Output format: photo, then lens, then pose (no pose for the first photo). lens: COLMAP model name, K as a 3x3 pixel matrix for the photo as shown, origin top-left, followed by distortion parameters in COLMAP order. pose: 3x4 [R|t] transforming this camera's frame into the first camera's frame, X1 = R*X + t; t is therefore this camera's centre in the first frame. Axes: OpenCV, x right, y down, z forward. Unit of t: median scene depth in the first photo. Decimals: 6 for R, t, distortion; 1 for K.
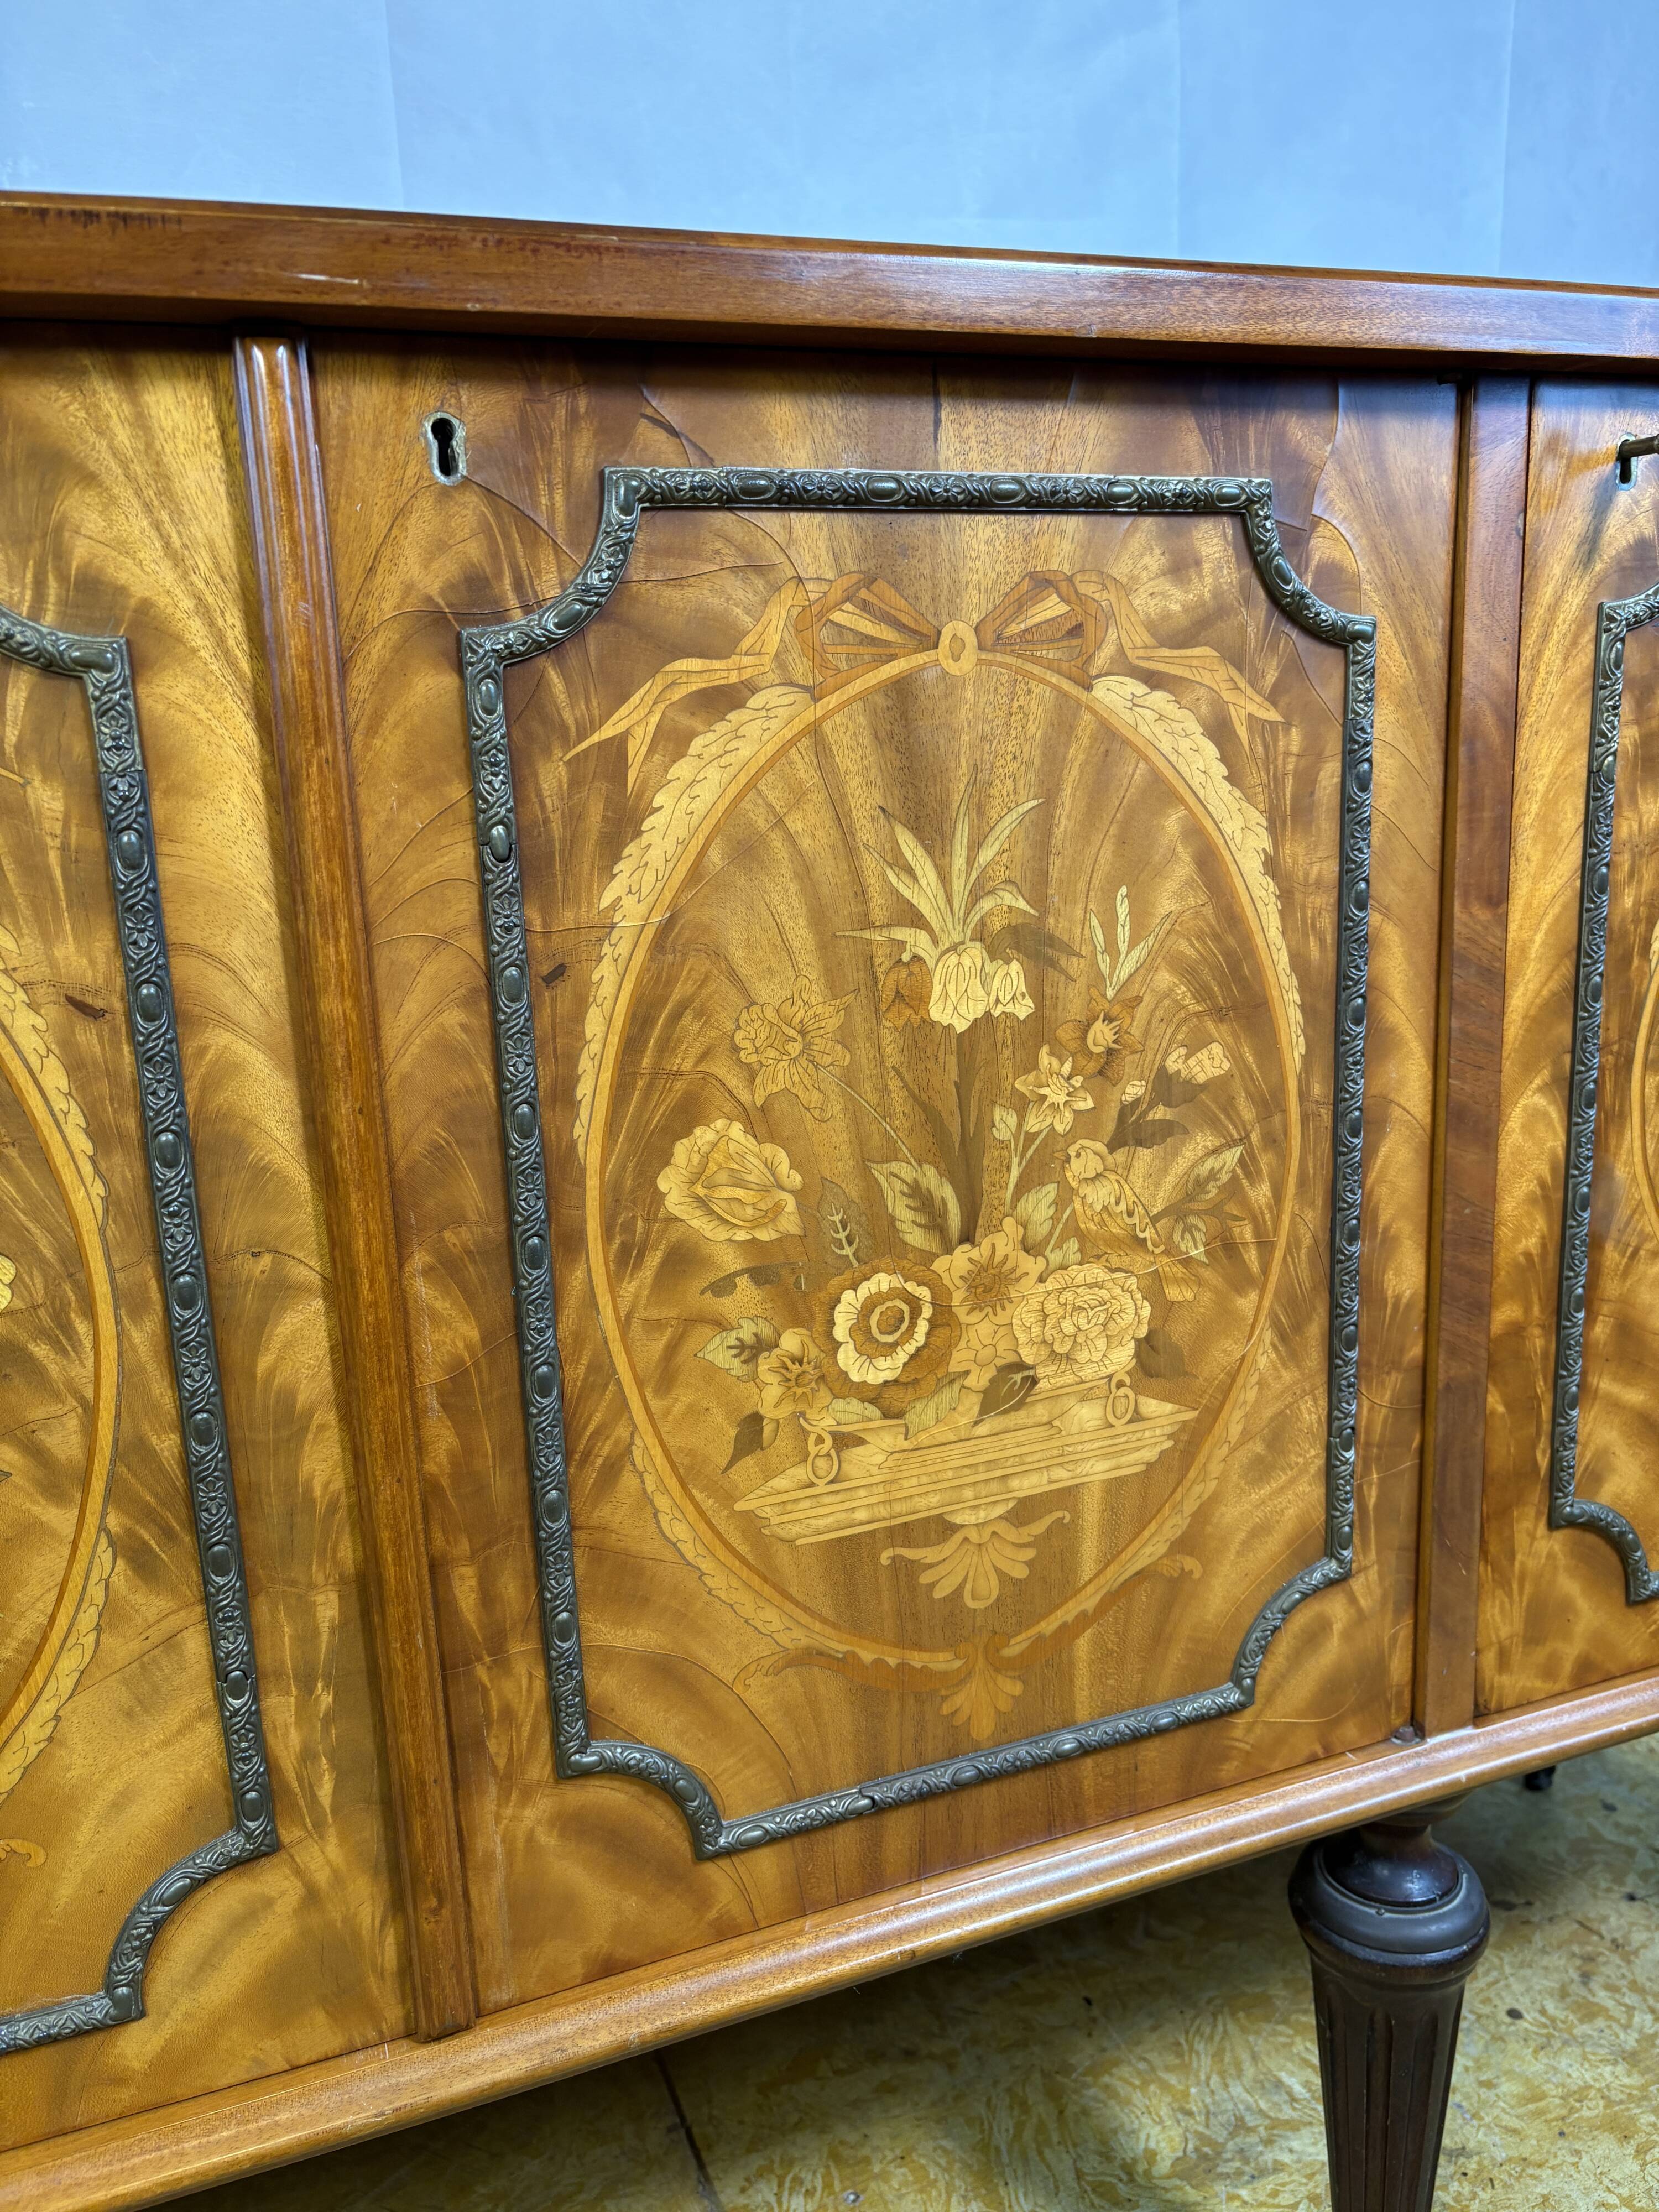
lens RADIAL K [[1691.1, 0, 834.5], [0, 1691.1, 1117.2], [0, 0, 1]] dist [0.032074, -0.036527]
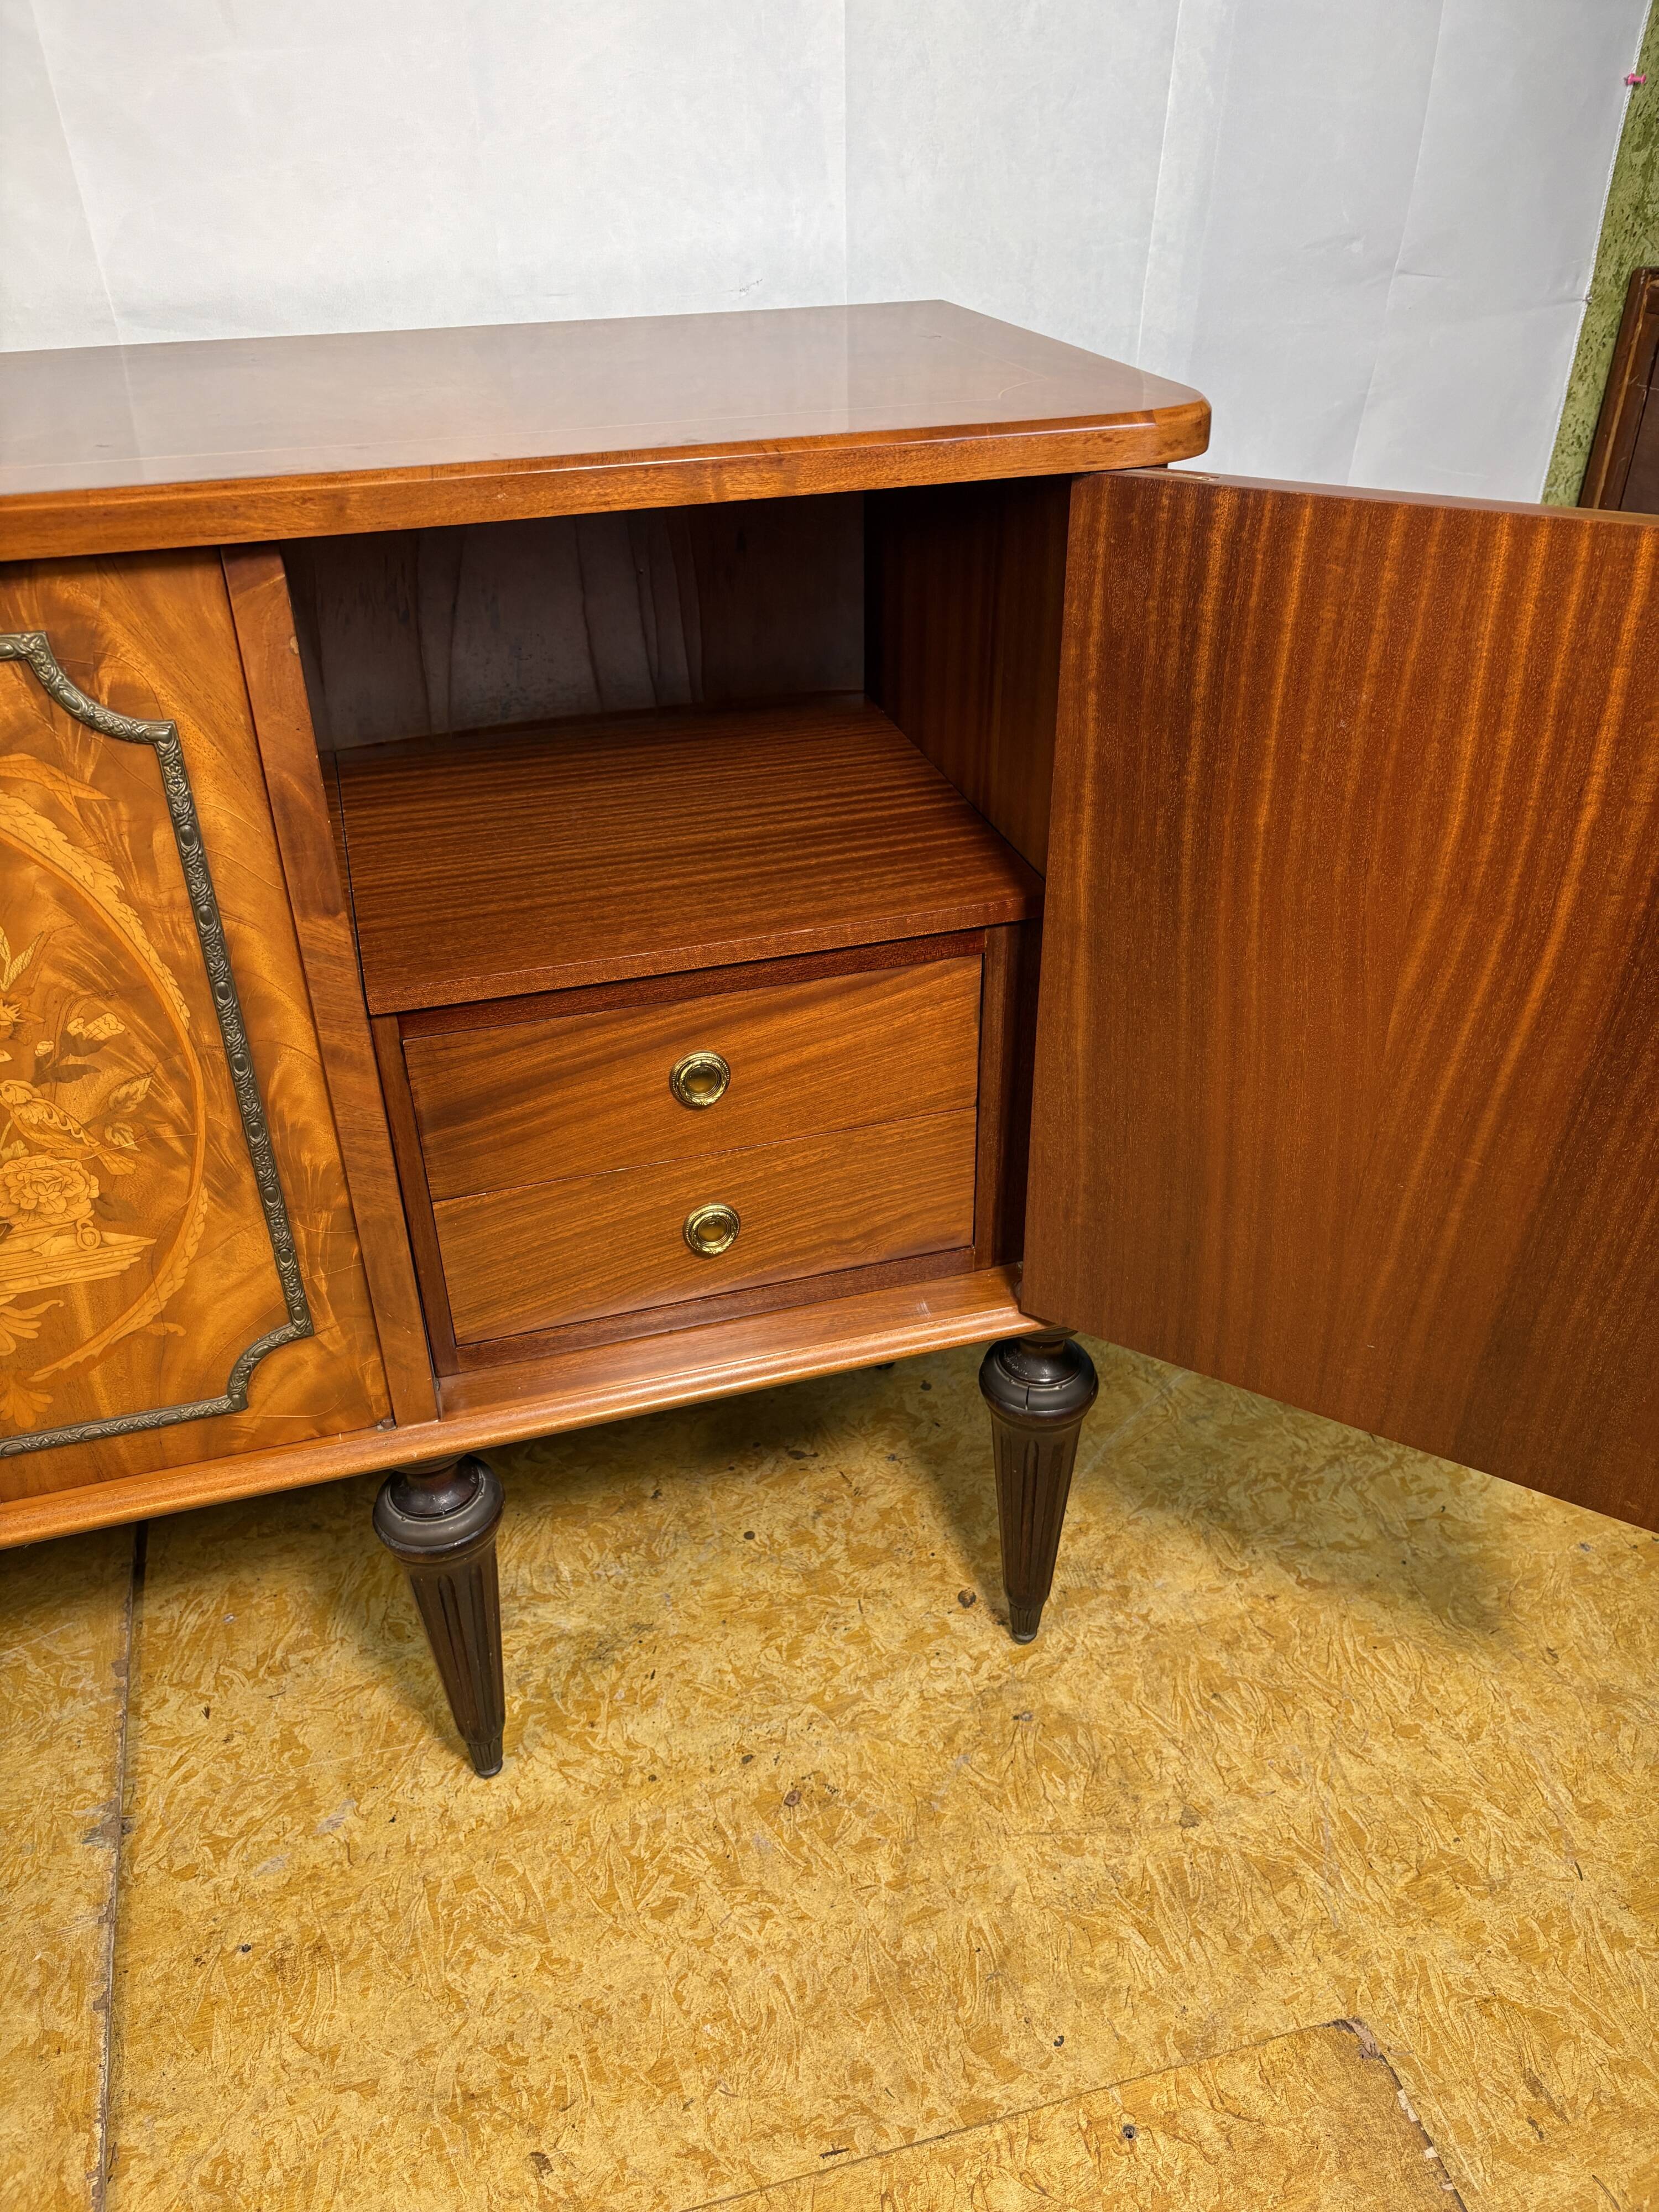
lens RADIAL K [[1691.1, 0, 826.4], [0, 1691.1, 1112.7], [0, 0, 1]] dist [0.032074, -0.036527]
pose [[0.995304, 0.070772, -0.066044, 0.951802], [-0.043848, 0.937867, 0.344214, -0.496003], [0.086302, -0.339702, 0.936565, -0.306193]]
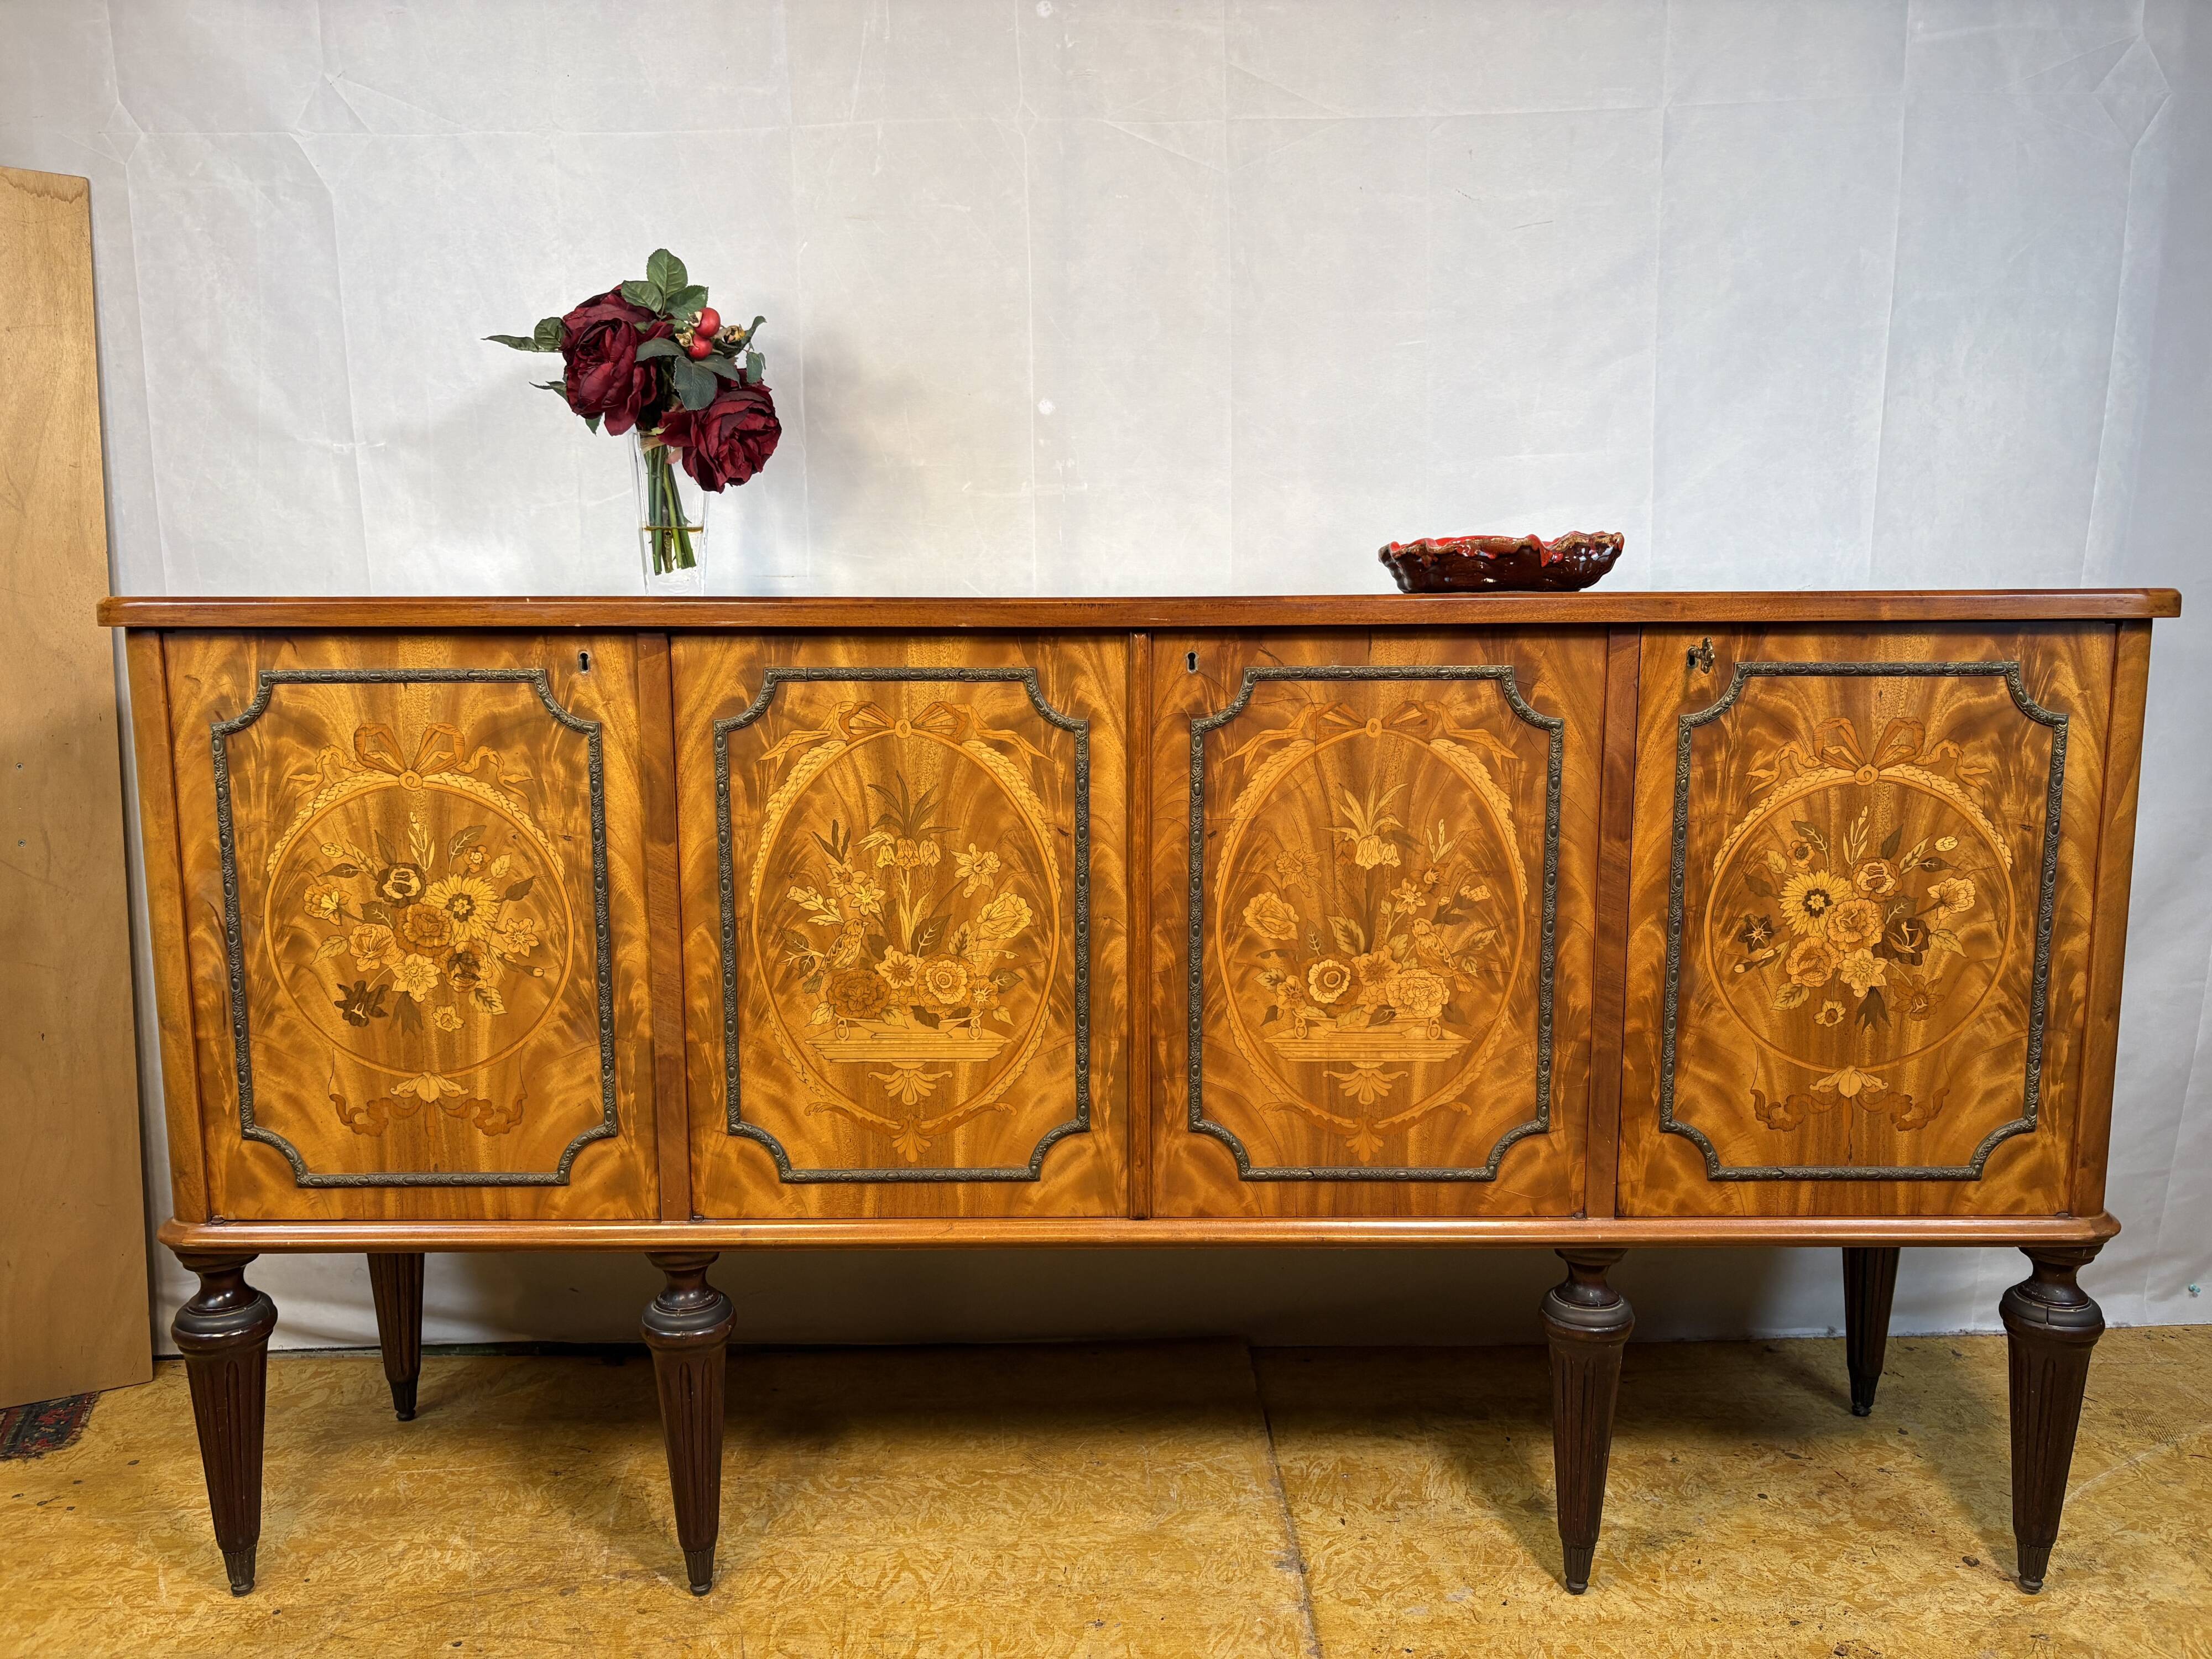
lens RADIAL K [[1691.1, 0, 1096.9], [0, 1691.1, 834.3], [0, 0, 1]] dist [0.032074, -0.036527]
pose [[0.929633, 0.089259, -0.357513, 0.594222], [-0.114597, 0.992139, -0.050281, 0.072139], [0.350215, 0.087713, 0.932553, -1.529983]]
